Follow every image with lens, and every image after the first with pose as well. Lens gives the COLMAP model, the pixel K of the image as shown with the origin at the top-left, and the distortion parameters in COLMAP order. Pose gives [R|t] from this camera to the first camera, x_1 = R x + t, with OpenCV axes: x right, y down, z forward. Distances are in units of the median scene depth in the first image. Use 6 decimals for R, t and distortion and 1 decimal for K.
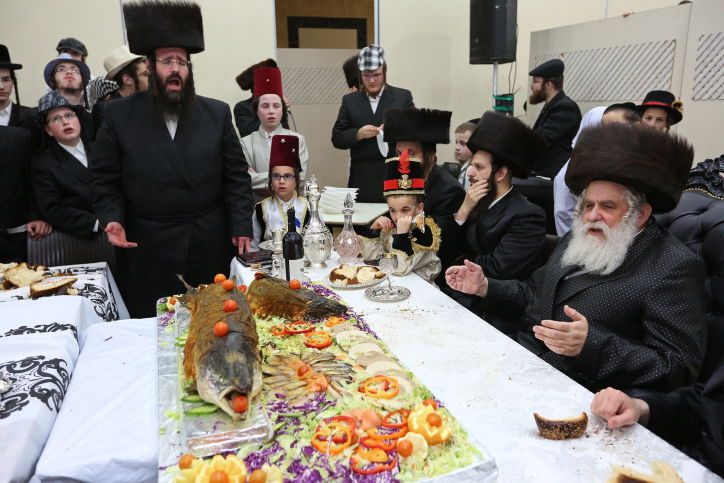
lens RADIAL K [[605.2, 0, 362.0], [0, 605.2, 241.5], [0, 0, 1]] dist [0.054785, 0.002551]
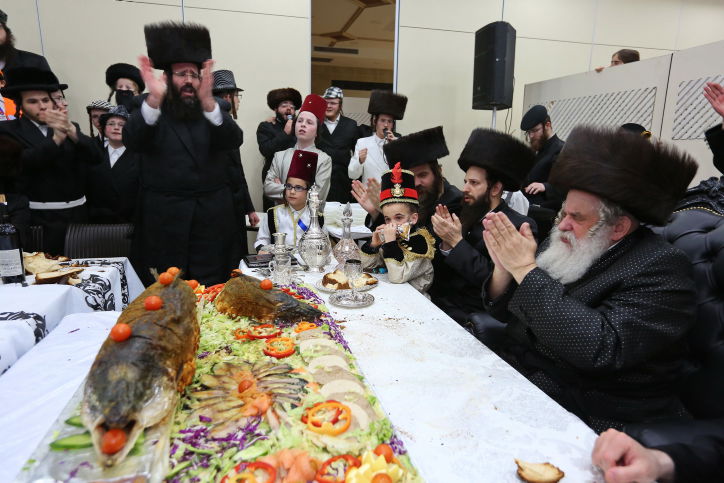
lens RADIAL K [[458.7, 0, 362.0], [0, 458.7, 241.5], [0, 0, 1]] dist [0.004648, 0.004476]
pose [[0.997223, 0.046952, -0.057817, 0.073913], [-0.049256, 0.998021, -0.039087, 0.025571], [0.055867, 0.041827, 0.997562, 0.303874]]
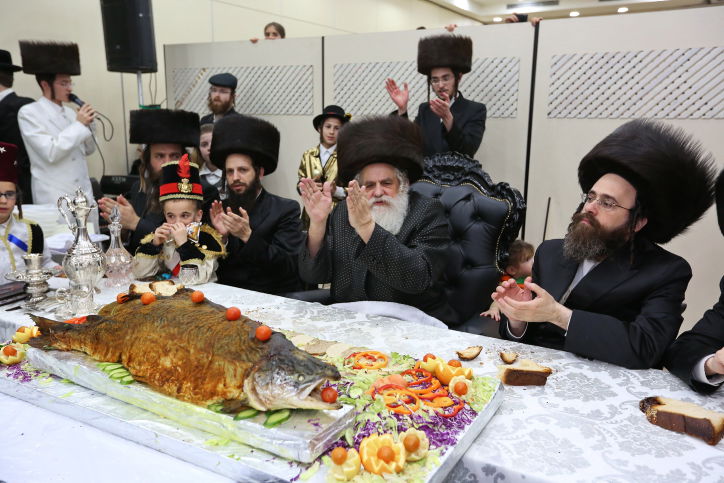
lens RADIAL K [[618.0, 0, 362.0], [0, 618.0, 241.5], [0, 0, 1]] dist [0.005586, 0.001655]
pose [[0.741713, -0.108008, 0.661964, -0.521011], [0.128215, 0.991581, 0.018129, 0.005527], [-0.658349, 0.071427, 0.749316, 0.127414]]
